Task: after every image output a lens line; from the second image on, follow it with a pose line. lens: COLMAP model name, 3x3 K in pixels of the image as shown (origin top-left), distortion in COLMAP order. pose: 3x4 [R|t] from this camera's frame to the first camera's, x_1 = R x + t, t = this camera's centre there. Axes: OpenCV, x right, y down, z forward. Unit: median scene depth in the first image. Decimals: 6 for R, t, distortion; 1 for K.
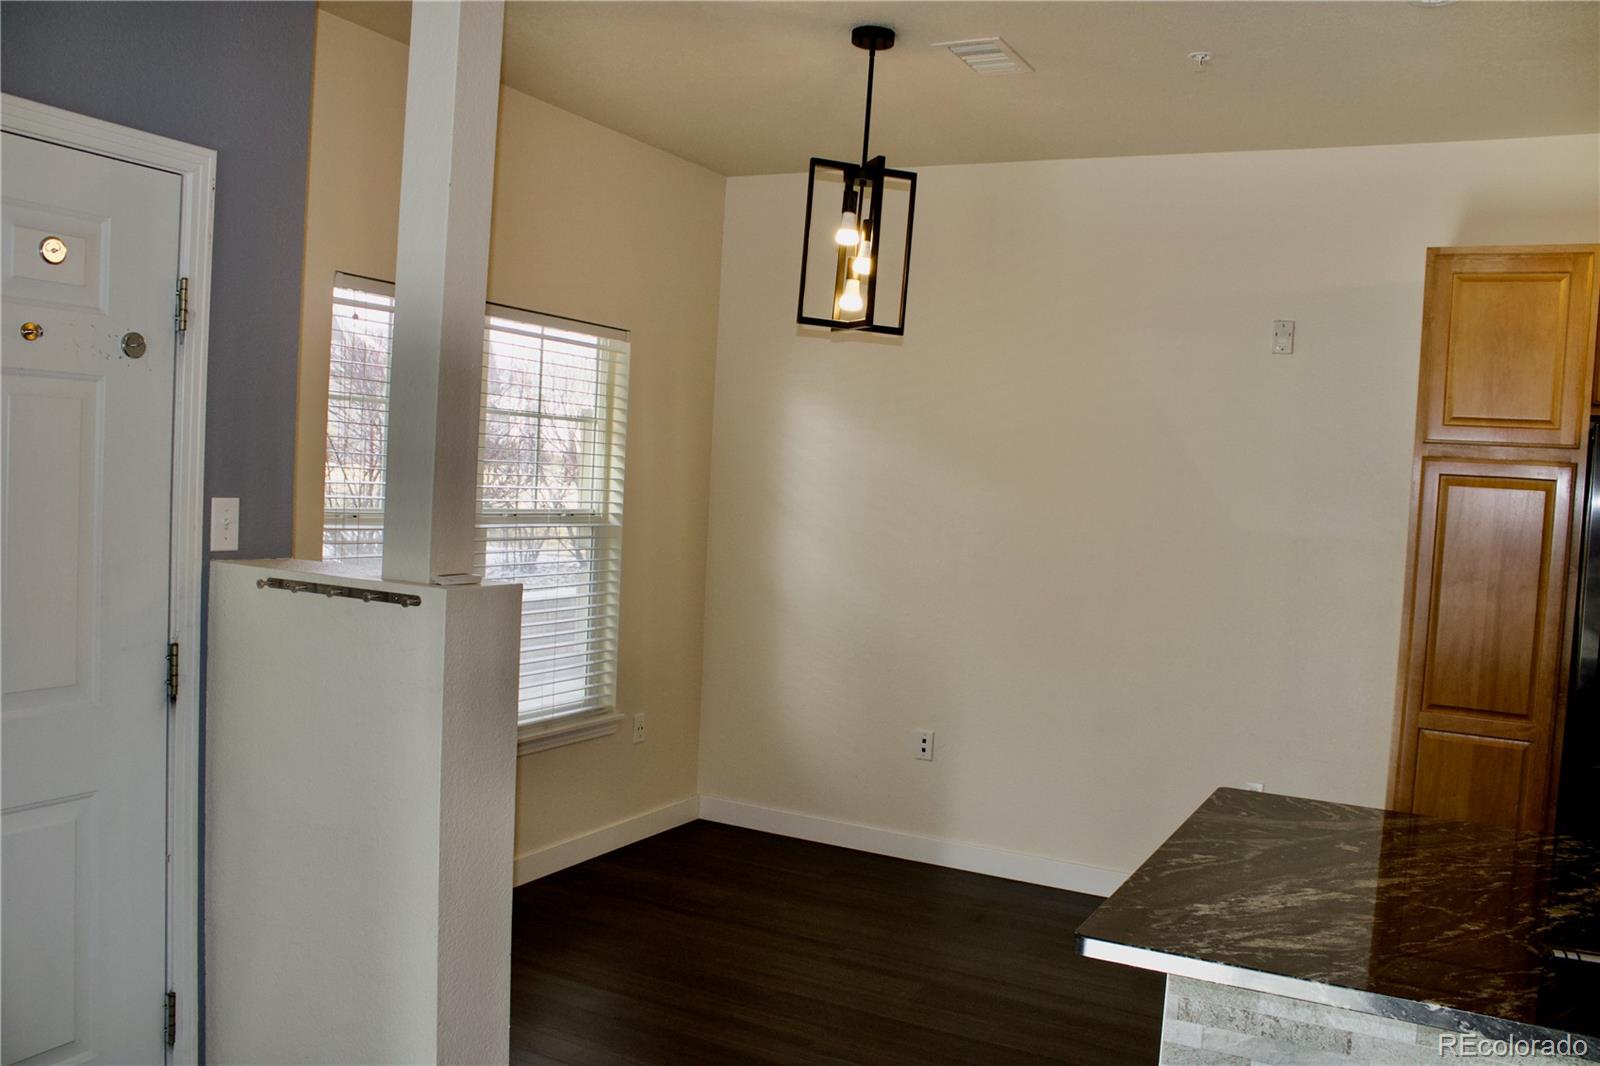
lens RADIAL K [[1337.3, 0, 800.0], [0, 1337.3, 533.0], [0, 0, 1]] dist [-0.165015, 0.154945]
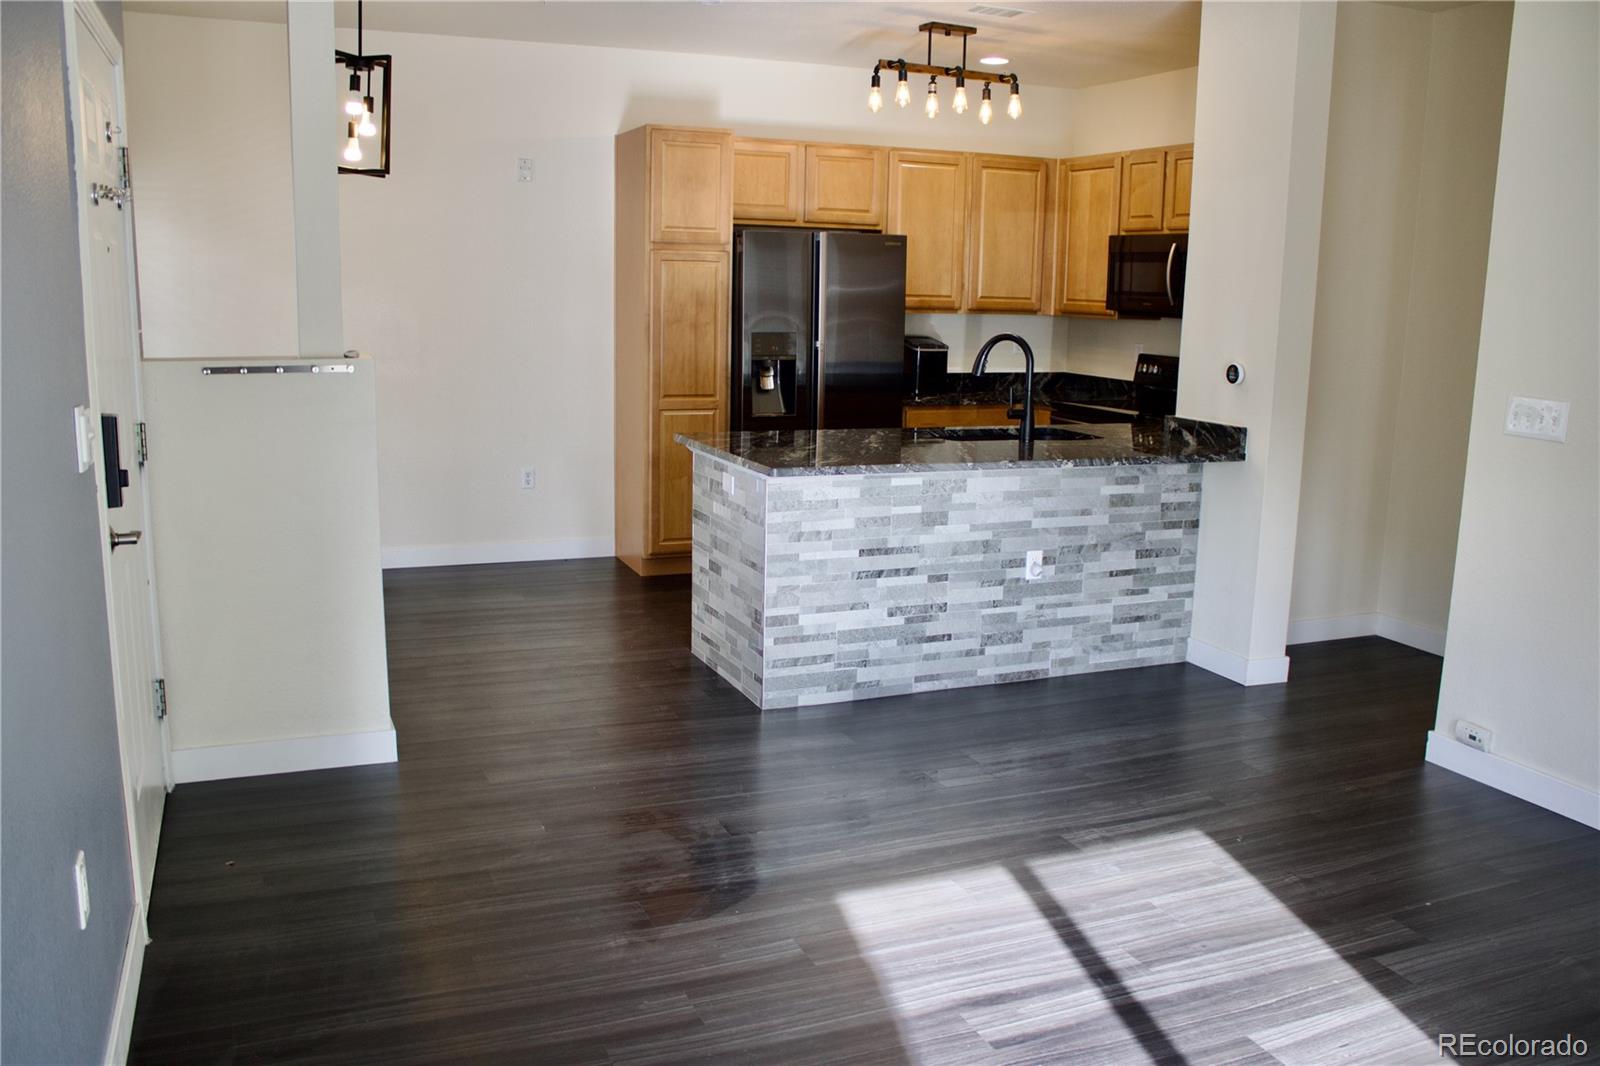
lens RADIAL K [[1341.5, 0, 805.1], [0, 1341.5, 530.1], [0, 0, 1]] dist [-0.161310, 0.144895]
pose [[0.634691, -0.179540, 0.751620, -0.779985], [0.052205, 0.980376, 0.190100, -0.020117], [-0.771000, -0.081417, 0.631609, -0.286184]]
